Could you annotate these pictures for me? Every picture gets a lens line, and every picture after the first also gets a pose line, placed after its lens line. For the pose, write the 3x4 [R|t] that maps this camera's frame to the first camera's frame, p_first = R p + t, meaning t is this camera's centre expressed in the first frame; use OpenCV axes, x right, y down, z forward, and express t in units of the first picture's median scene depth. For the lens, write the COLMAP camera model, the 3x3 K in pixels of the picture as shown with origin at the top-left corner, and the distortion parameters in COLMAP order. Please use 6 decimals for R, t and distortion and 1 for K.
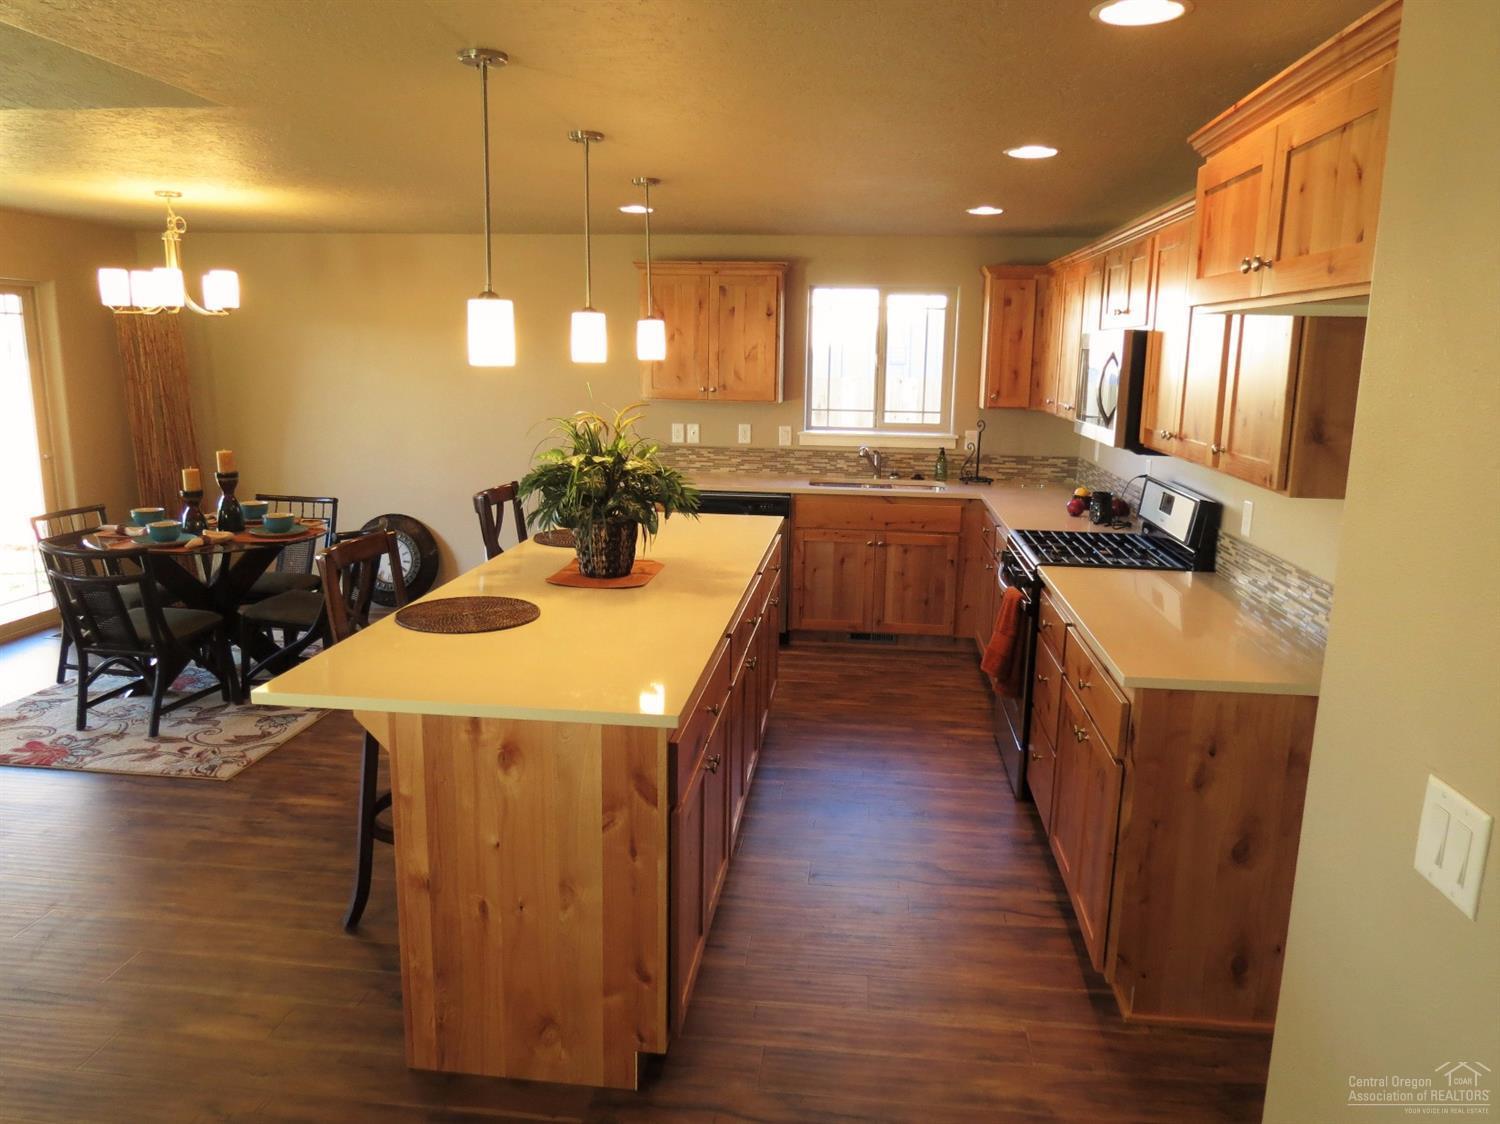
lens RADIAL K [[1074.1, 0, 750.0], [0, 1074.1, 562.0], [0, 0, 1]] dist [-0.026898, 0.006406]
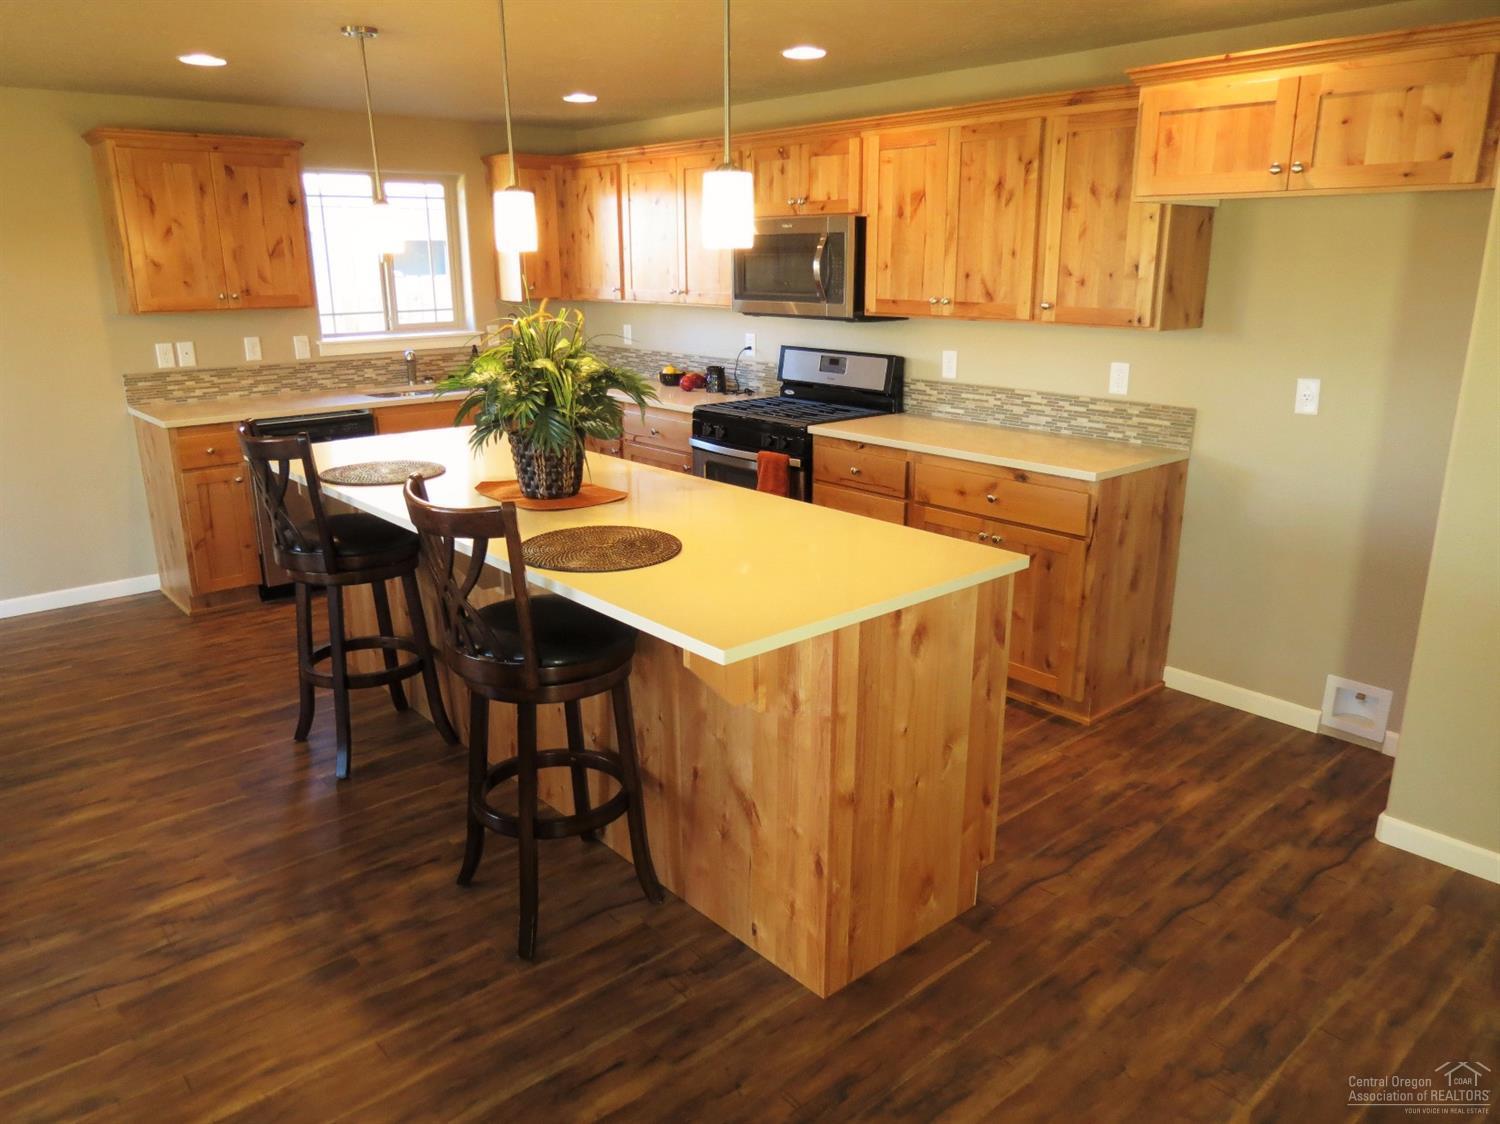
lens RADIAL K [[1074.1, 0, 750.0], [0, 1074.1, 562.0], [0, 0, 1]] dist [-0.026898, 0.006406]
pose [[0.672898, -0.220875, 0.705991, -0.389415], [0.157790, 0.975275, 0.154730, -0.026567], [-0.722711, 0.007281, 0.691112, 0.156327]]
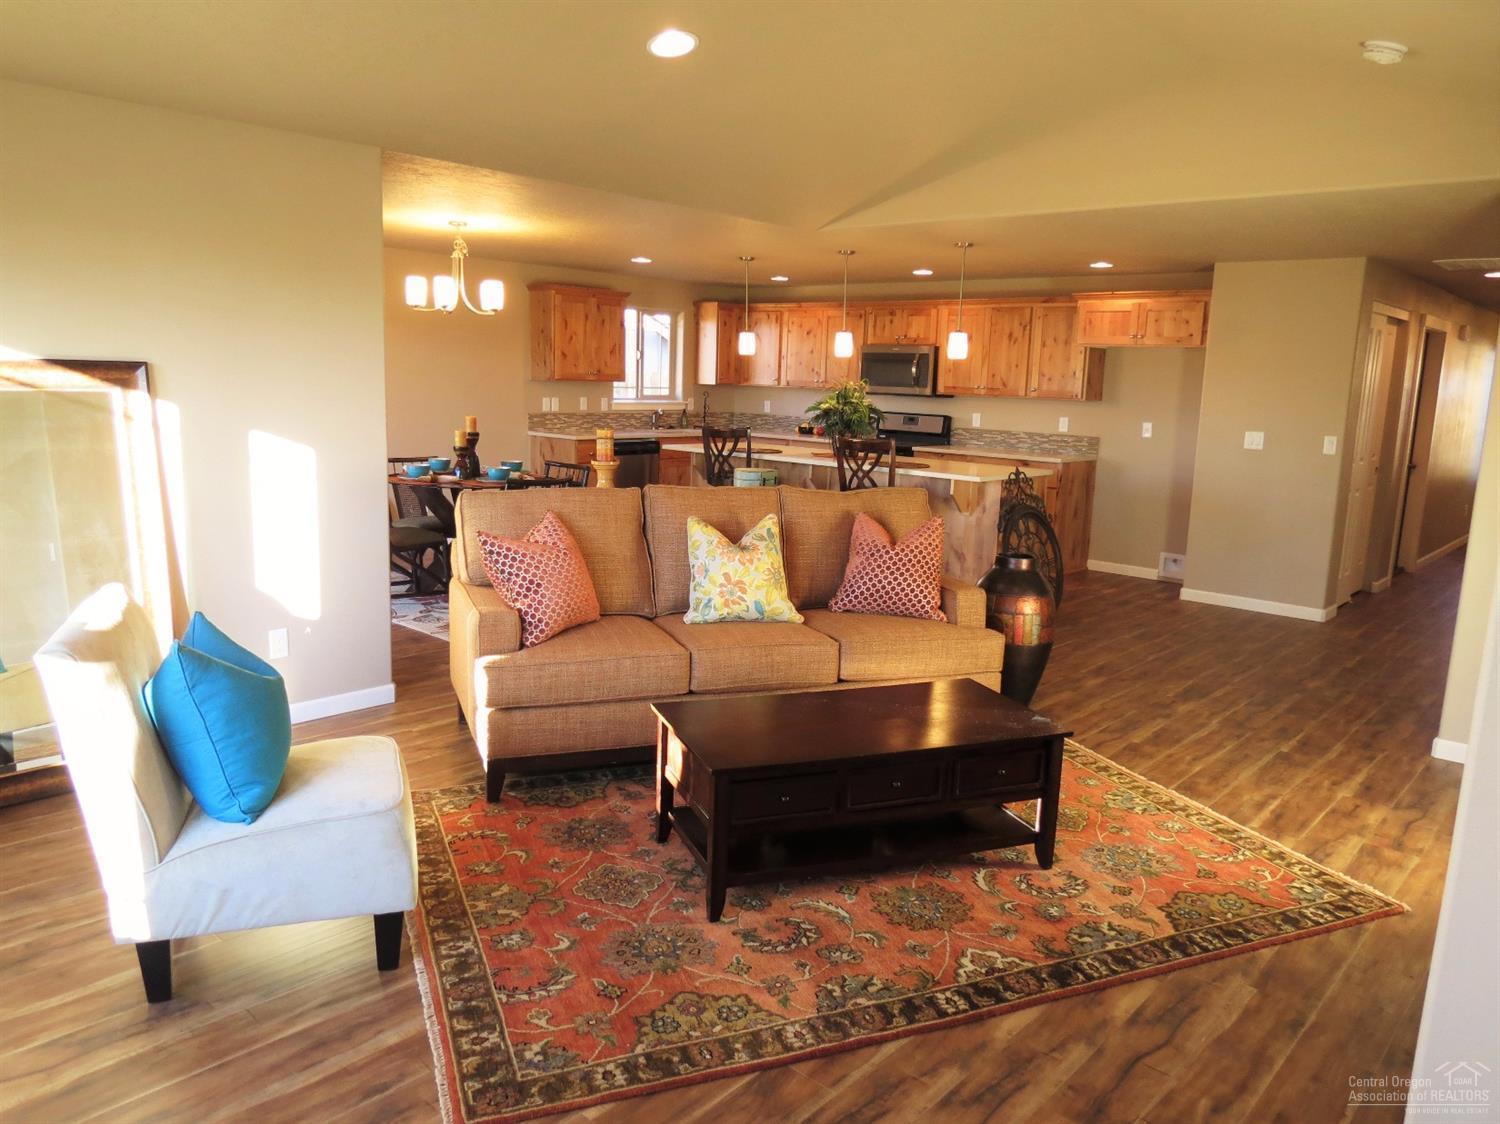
lens RADIAL K [[1074.1, 0, 750.0], [0, 1074.1, 562.0], [0, 0, 1]] dist [-0.026898, 0.006406]
pose [[0.585475, -0.136969, 0.799036, -1.147165], [0.135084, 0.988327, 0.070437, 0.024708], [-0.799357, 0.066698, 0.597143, -0.056136]]
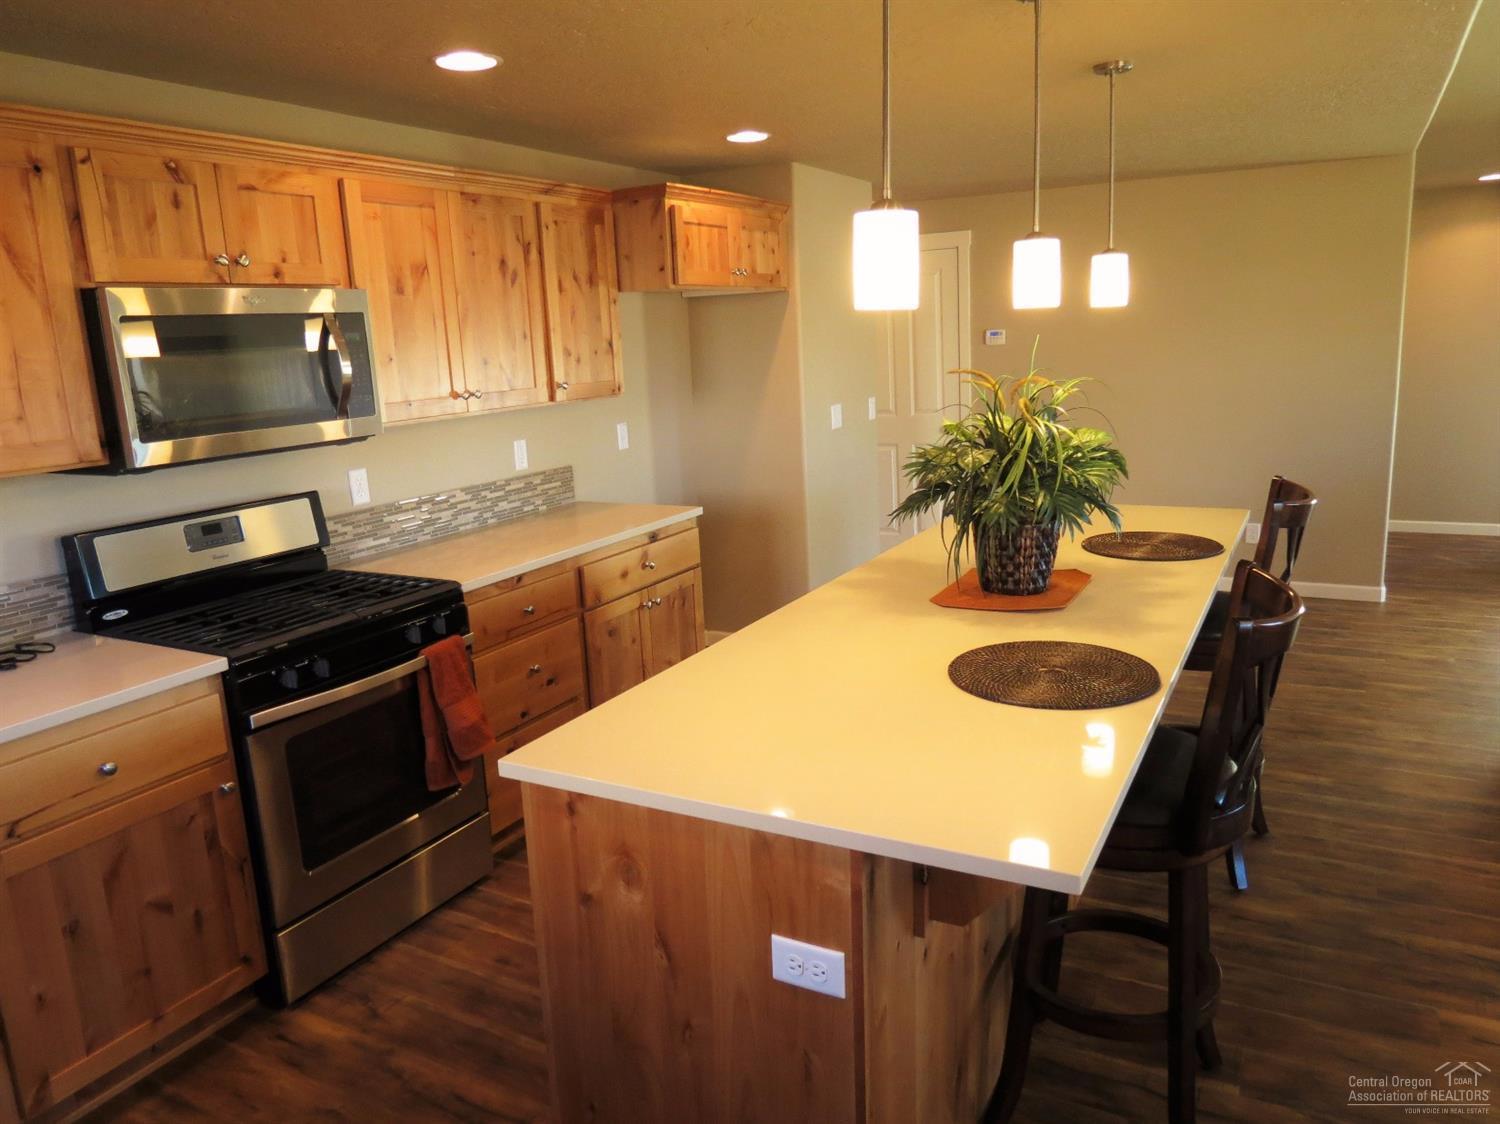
lens RADIAL K [[1059.9, 0, 750.0], [0, 1059.9, 562.0], [0, 0, 1]] dist [-0.033512, -0.002005]
pose [[-0.926445, -0.057524, 0.372010, -0.139623], [0.100159, 0.914961, 0.390914, -0.186403], [-0.362862, 0.399421, -0.841899, 0.990322]]
